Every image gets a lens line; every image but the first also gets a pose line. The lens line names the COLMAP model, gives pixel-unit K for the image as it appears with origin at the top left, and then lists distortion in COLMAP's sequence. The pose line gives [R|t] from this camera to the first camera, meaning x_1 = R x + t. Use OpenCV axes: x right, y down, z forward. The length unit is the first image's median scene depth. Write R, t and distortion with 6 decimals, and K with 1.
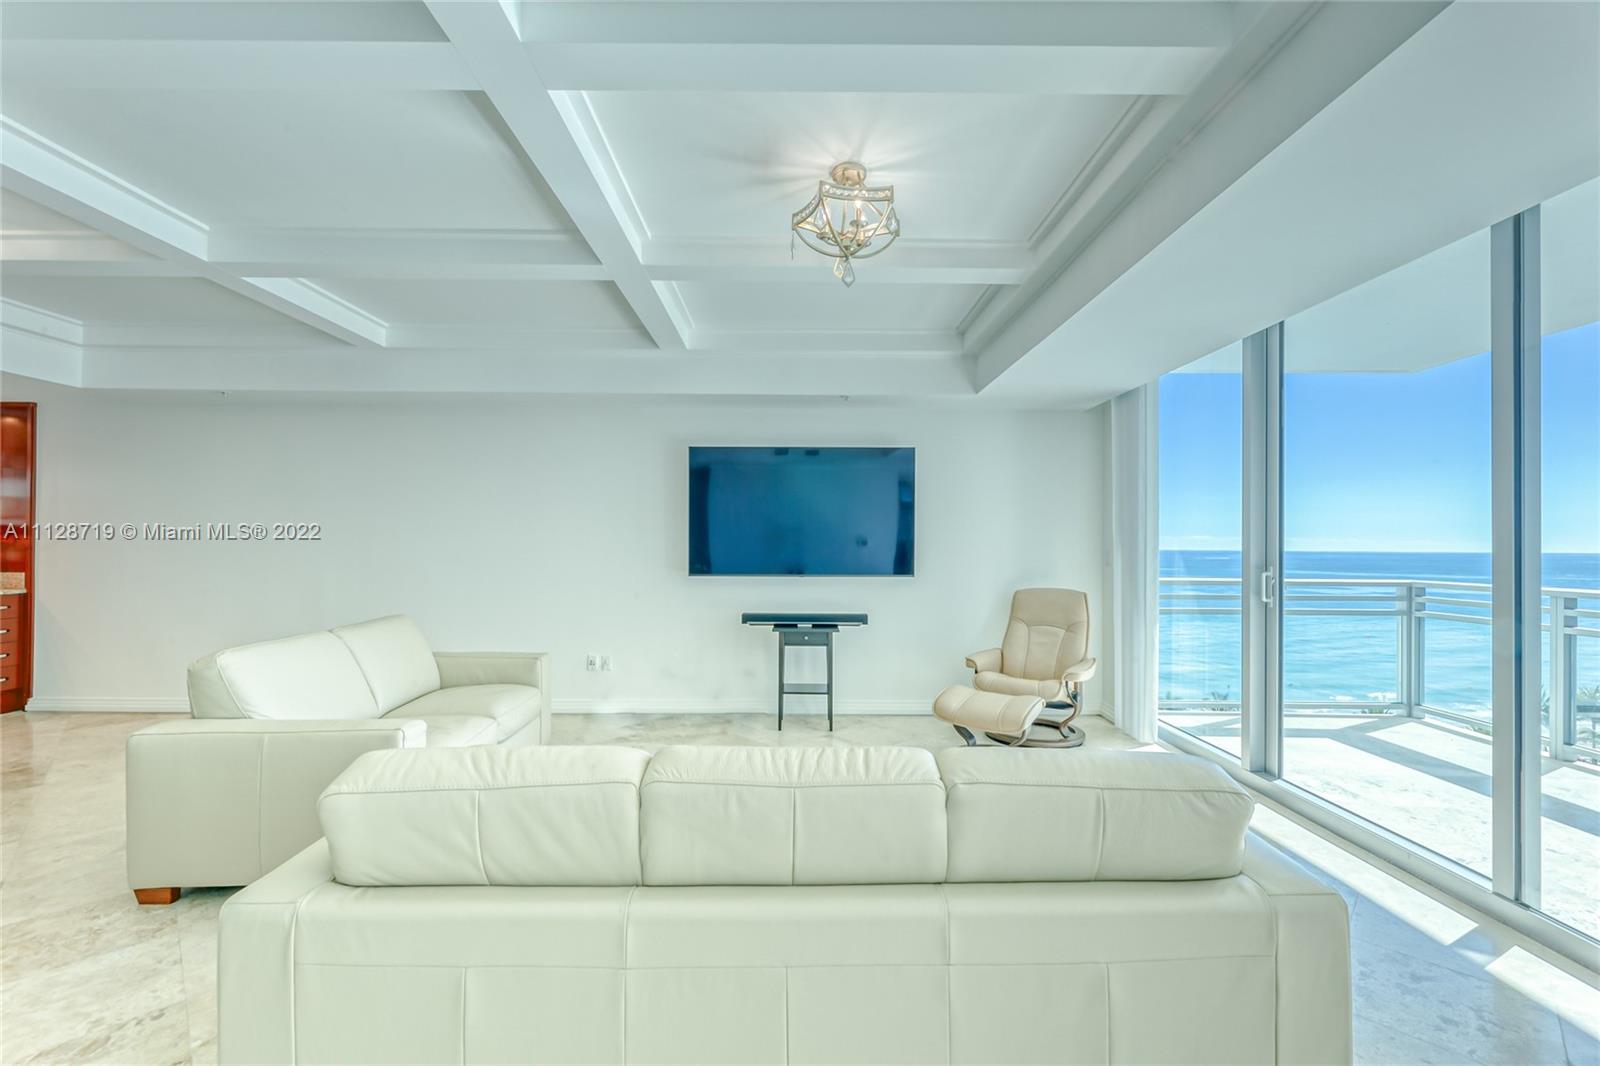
lens RADIAL K [[658.0, 0, 797.7], [0, 658.0, 541.7], [0, 0, 1]] dist [-0.000596, -0.000336]
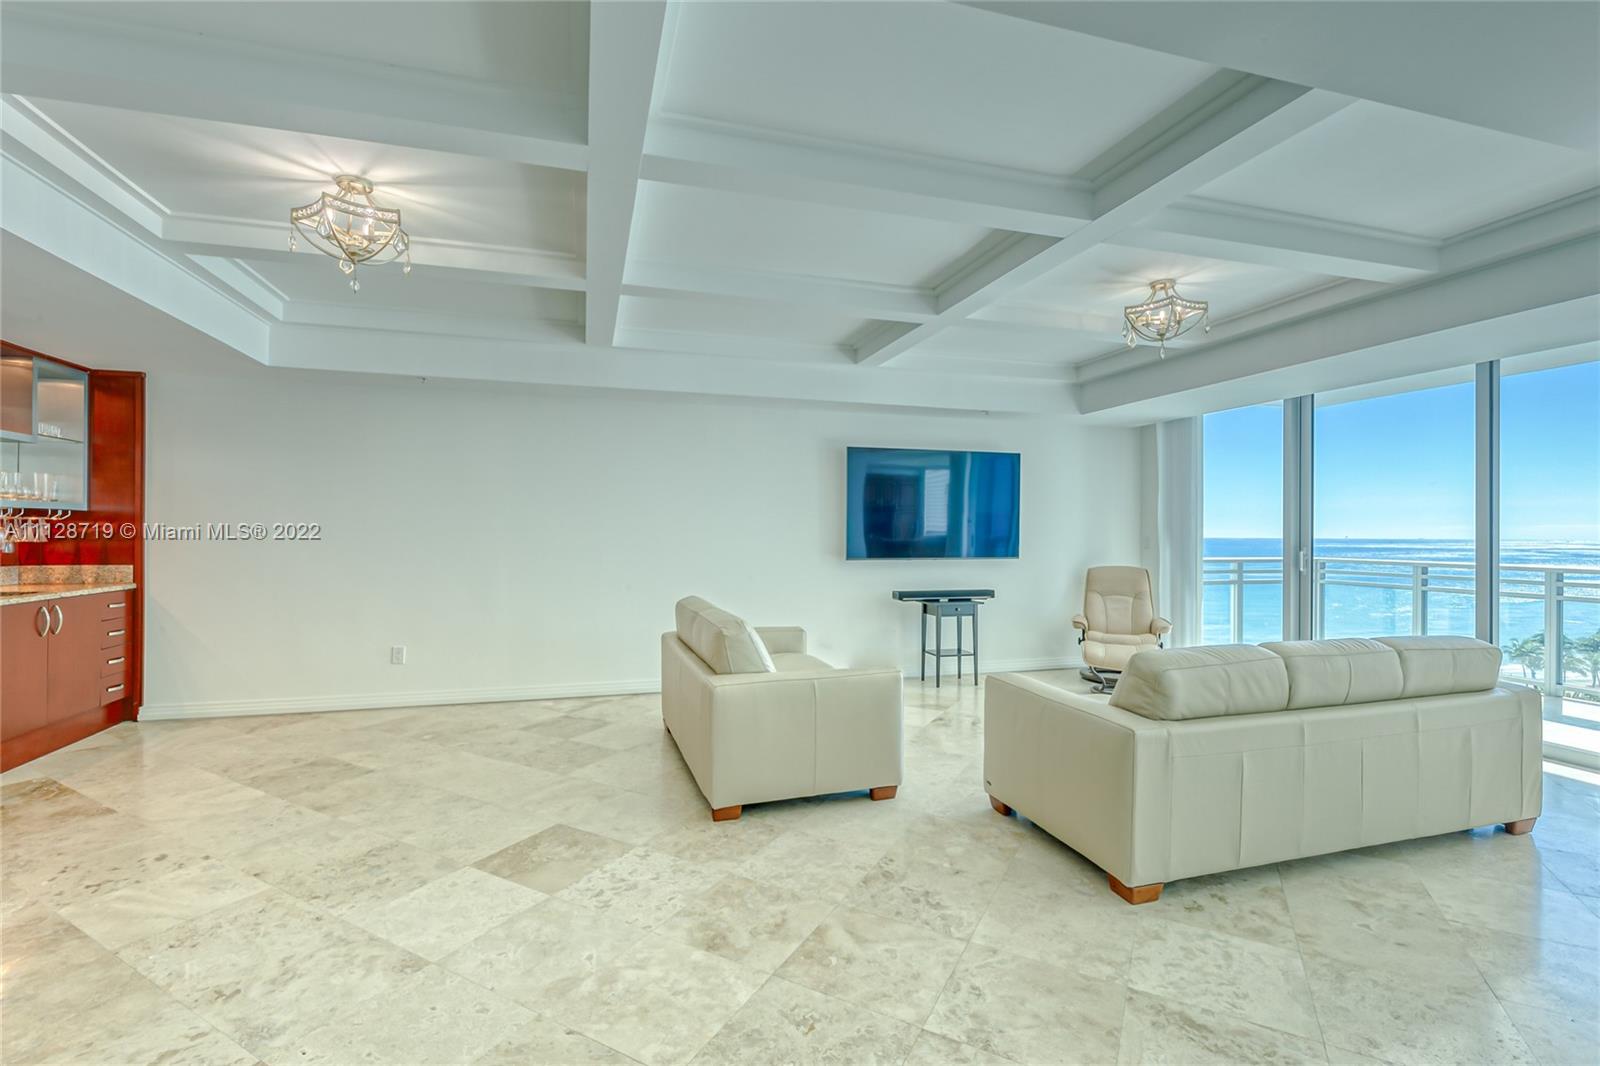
lens RADIAL K [[715.2, 0, 790.9], [0, 715.2, 531.4], [0, 0, 1]] dist [-0.000551, -0.000333]
pose [[0.961675, -0.000493, 0.274192, -0.650842], [-0.000627, 0.999992, 0.003997, -0.002896], [-0.274191, -0.004015, 0.961667, -0.181441]]
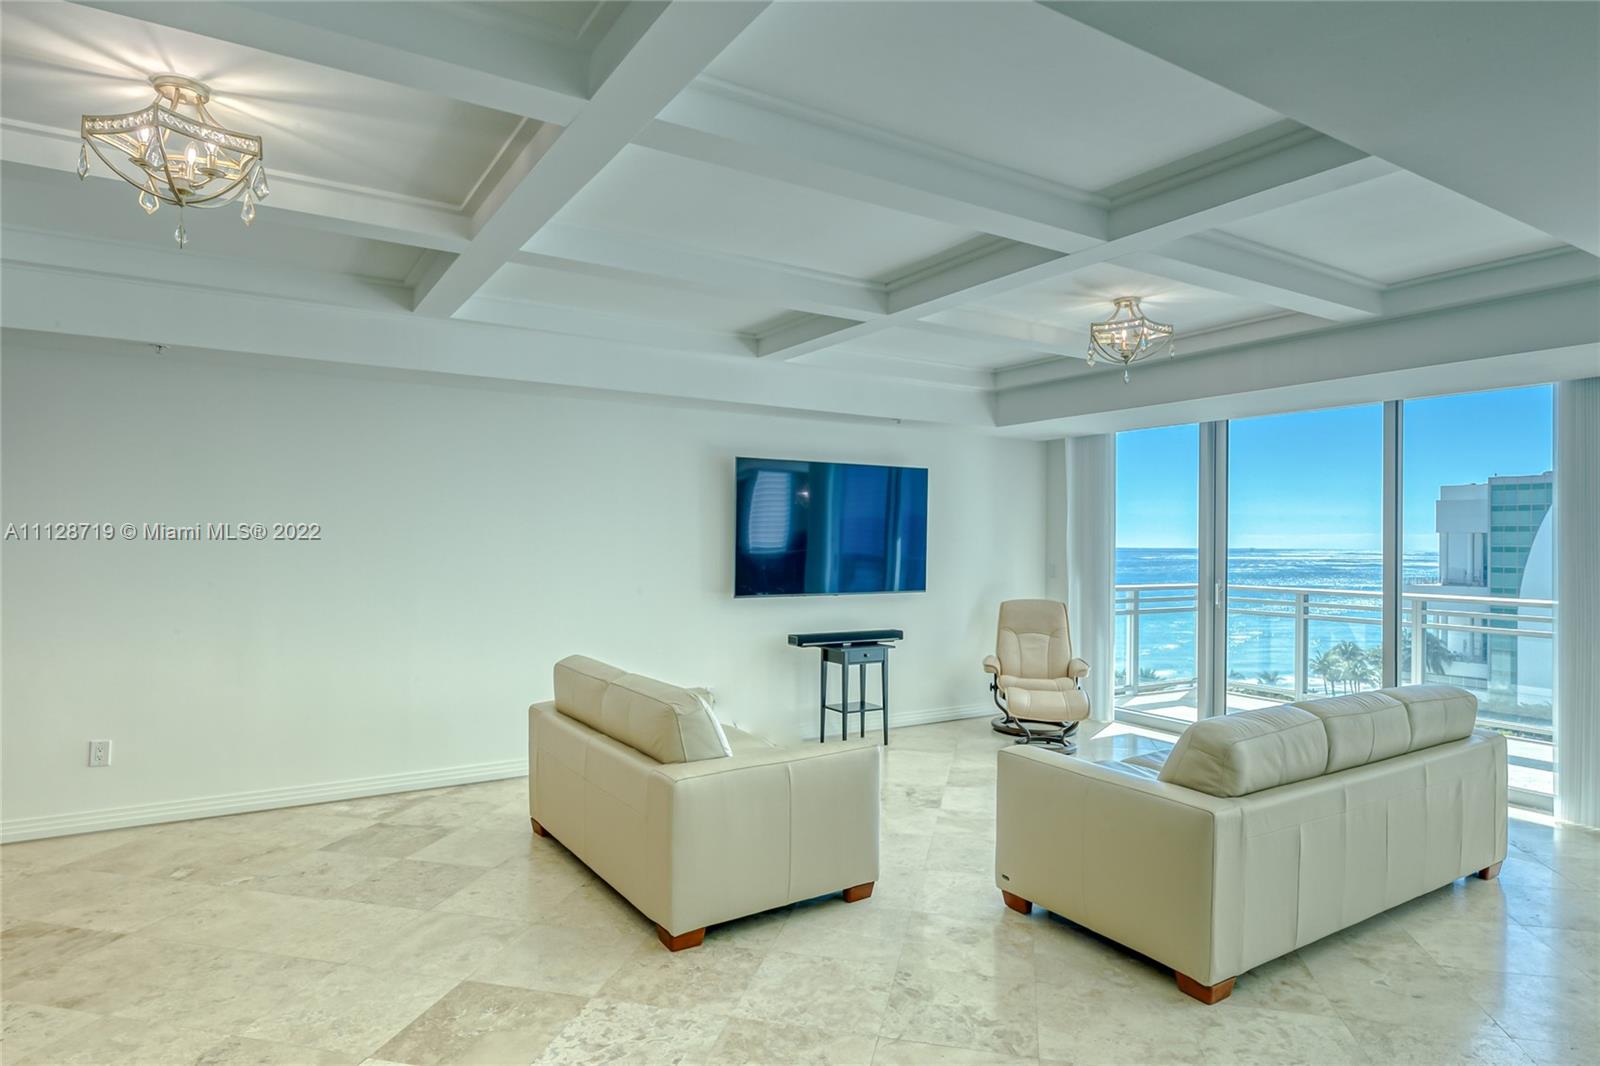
lens RADIAL K [[910.6, 0, 801.8], [0, 910.6, 536.3], [0, 0, 1]] dist [0.000775, -0.000173]
pose [[0.848784, 0.004282, 0.528723, -0.823093], [-0.005825, 0.999982, 0.001252, -0.039154], [-0.528708, -0.004142, 0.848793, -0.136085]]
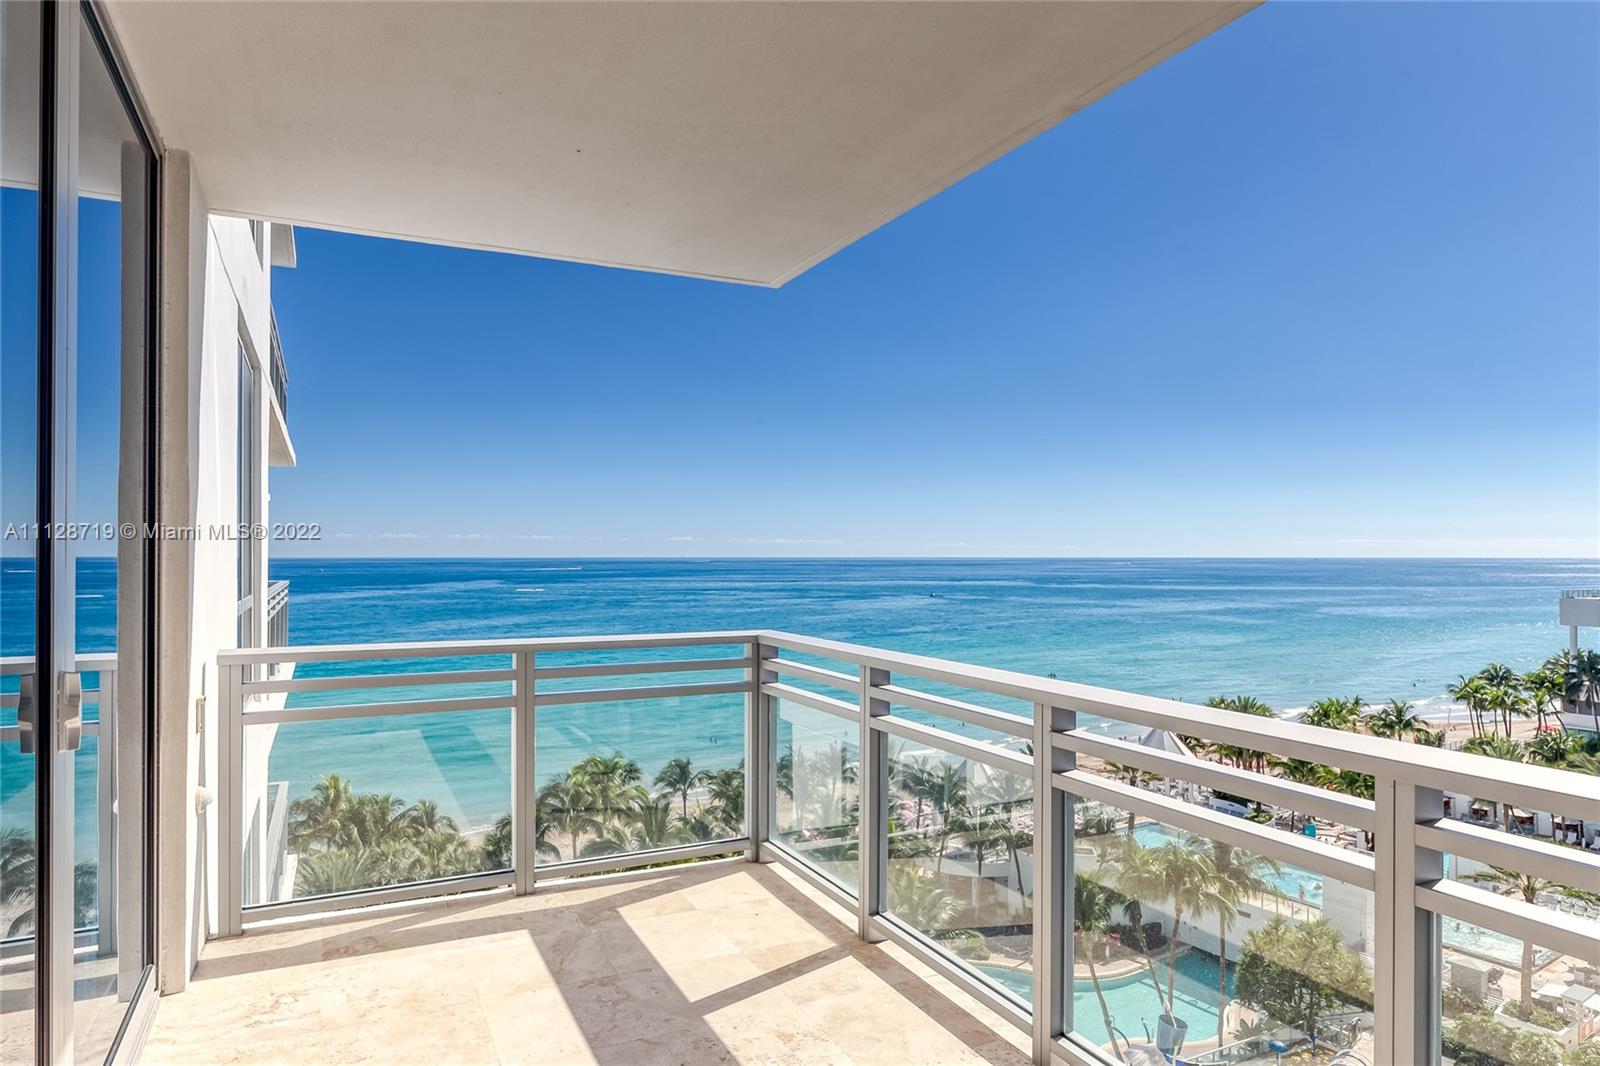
lens RADIAL K [[949.5, 0, 800.0], [0, 949.5, 533.0], [0, 0, 1]] dist [-0.005722, 0.001787]
pose [[0.898734, 0.004823, 0.438468, 0.684425], [0.001950, 0.999886, -0.014997, -0.021679], [-0.438490, 0.014333, 0.898622, 0.238565]]
